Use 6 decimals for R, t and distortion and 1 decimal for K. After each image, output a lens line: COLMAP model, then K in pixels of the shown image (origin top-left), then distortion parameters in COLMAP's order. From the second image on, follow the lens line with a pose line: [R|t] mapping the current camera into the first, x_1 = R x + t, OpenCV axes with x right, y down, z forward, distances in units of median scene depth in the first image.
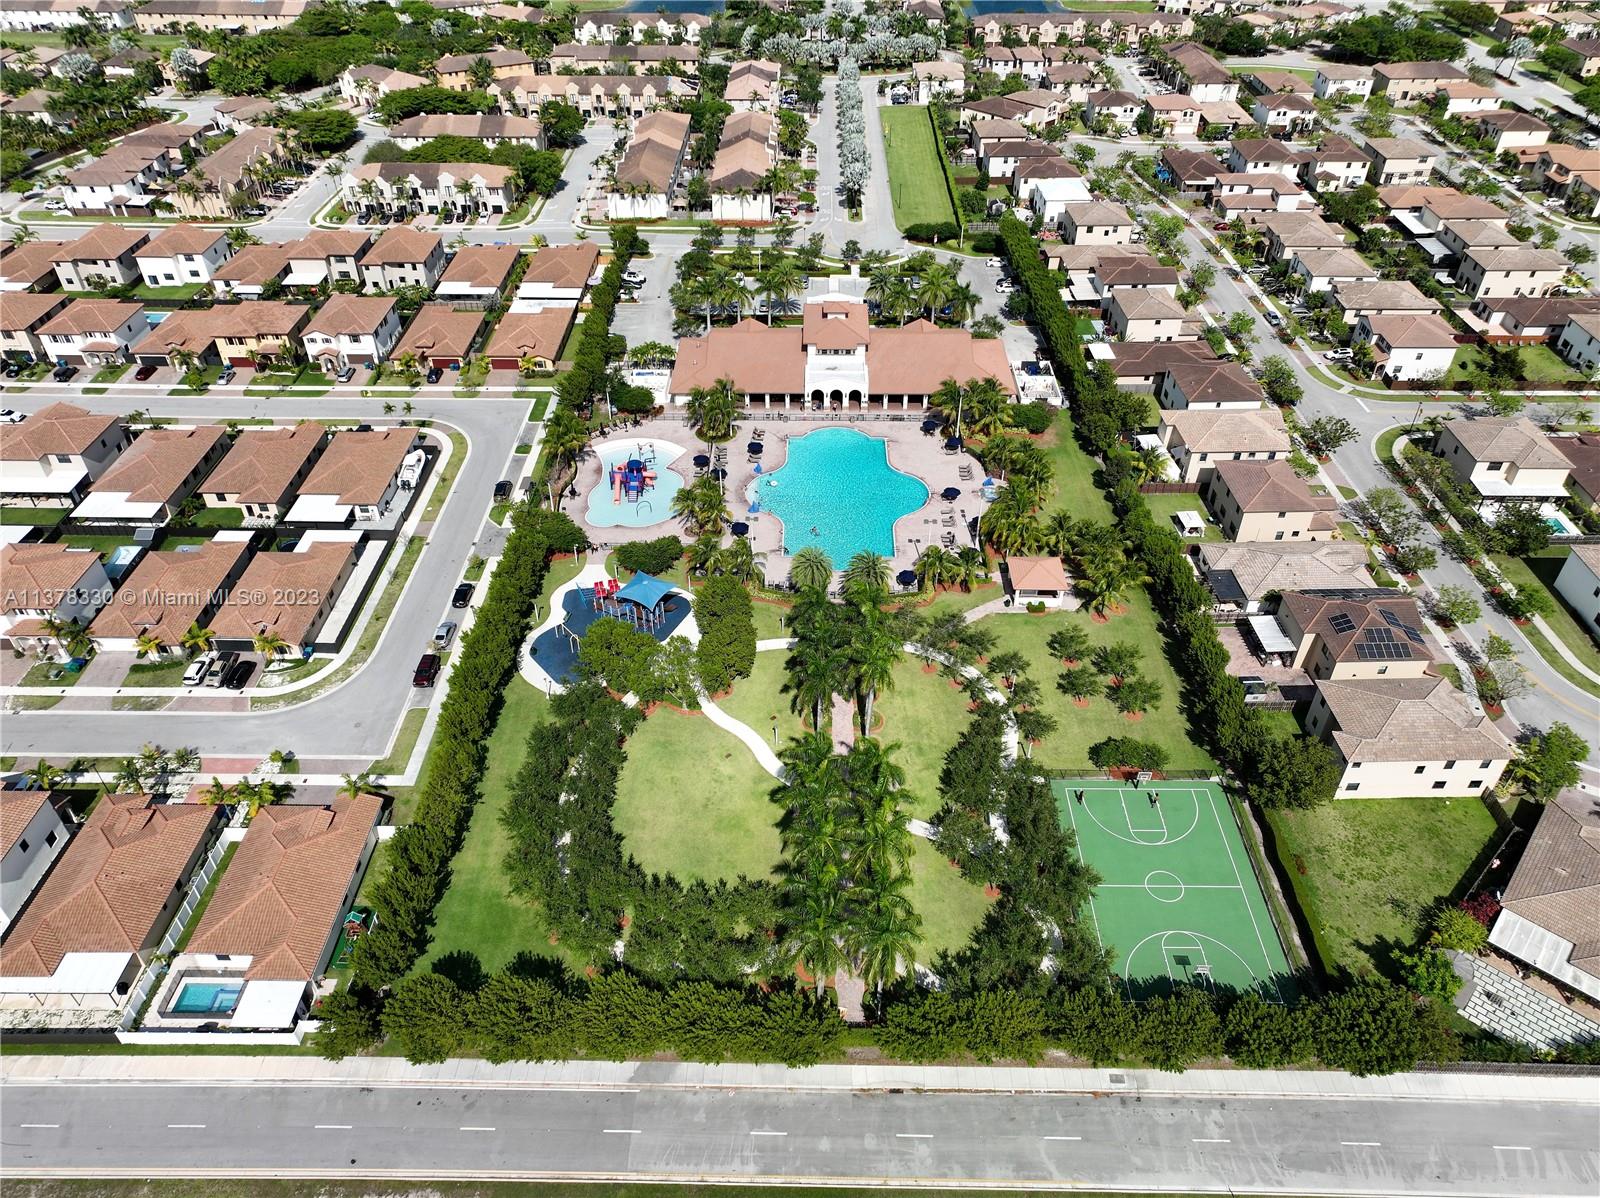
lens RADIAL K [[1119.5, 0, 792.4], [0, 1119.5, 600.2], [0, 0, 1]] dist [-0.005123, 0.022885]
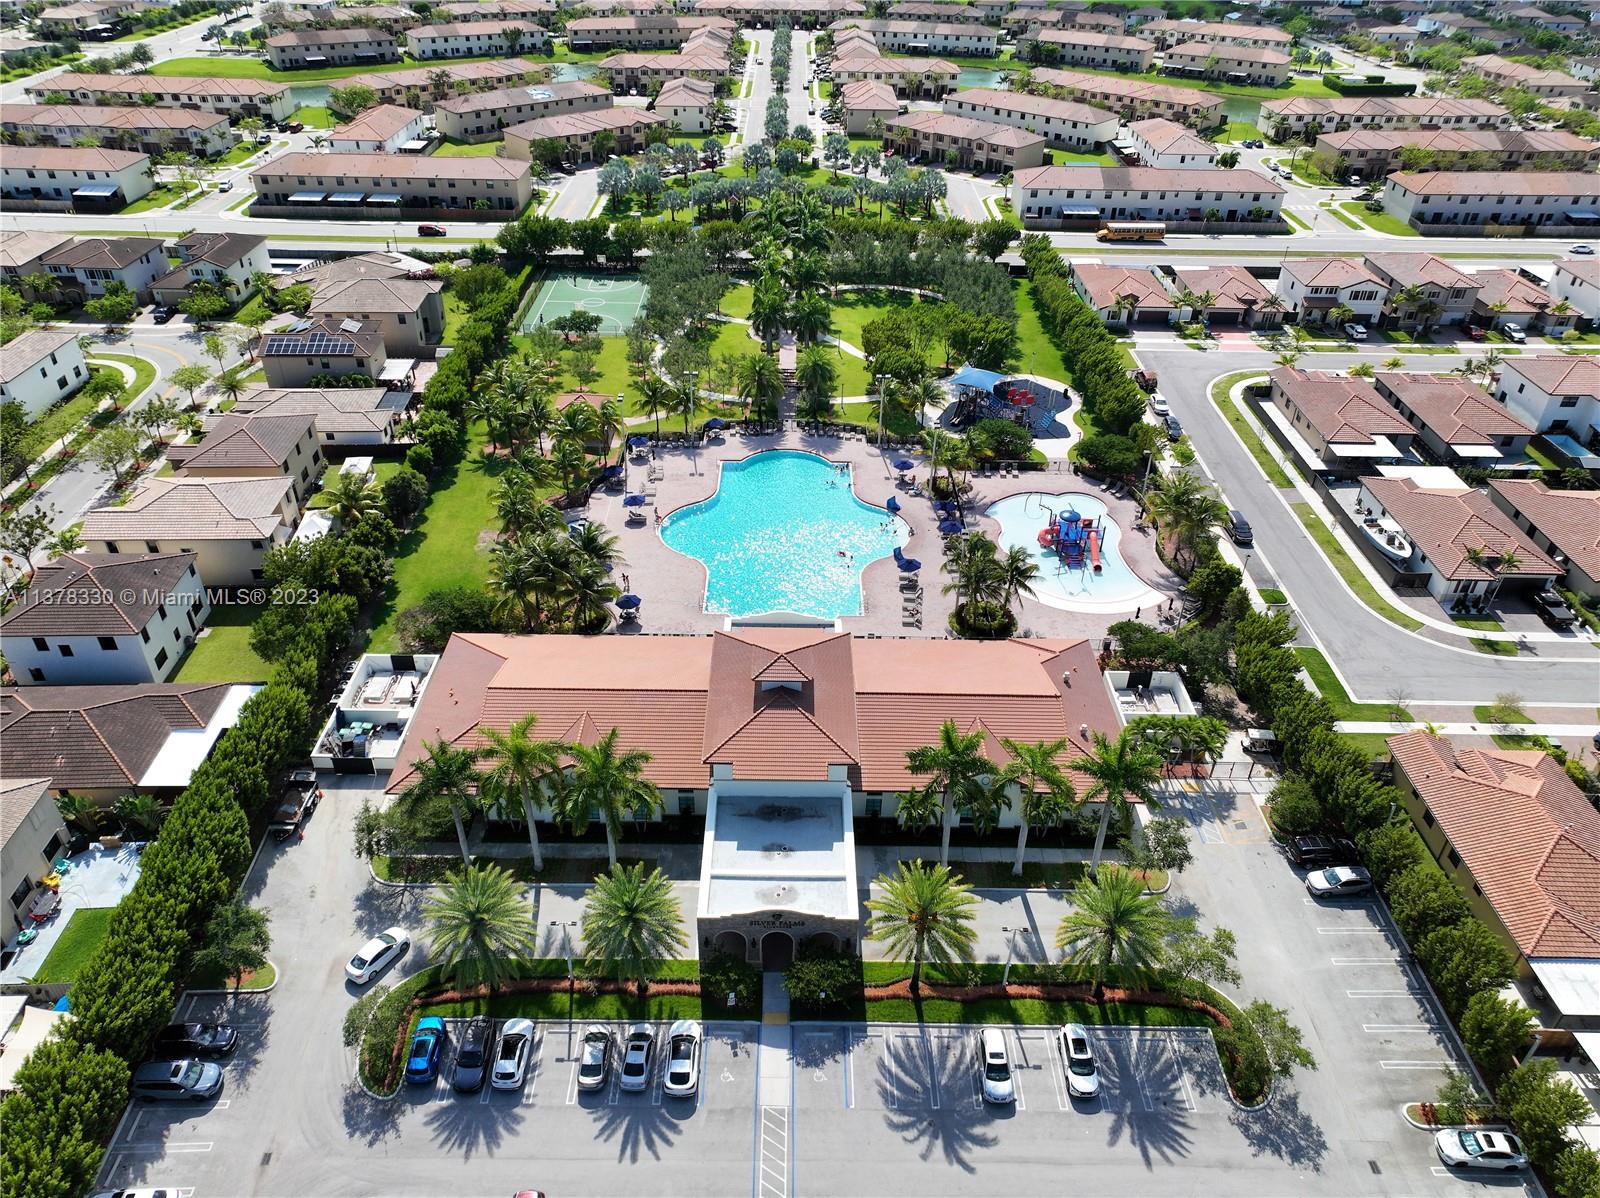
lens RADIAL K [[1119.5, 0, 798.8], [0, 1119.5, 600.2], [0, 0, 1]] dist [-0.005123, 0.022885]
pose [[-0.999725, 0.002409, -0.023336, 0.045390], [-0.021640, 0.289447, 0.956949, -0.730455], [0.009060, 0.957191, -0.289315, 1.166747]]
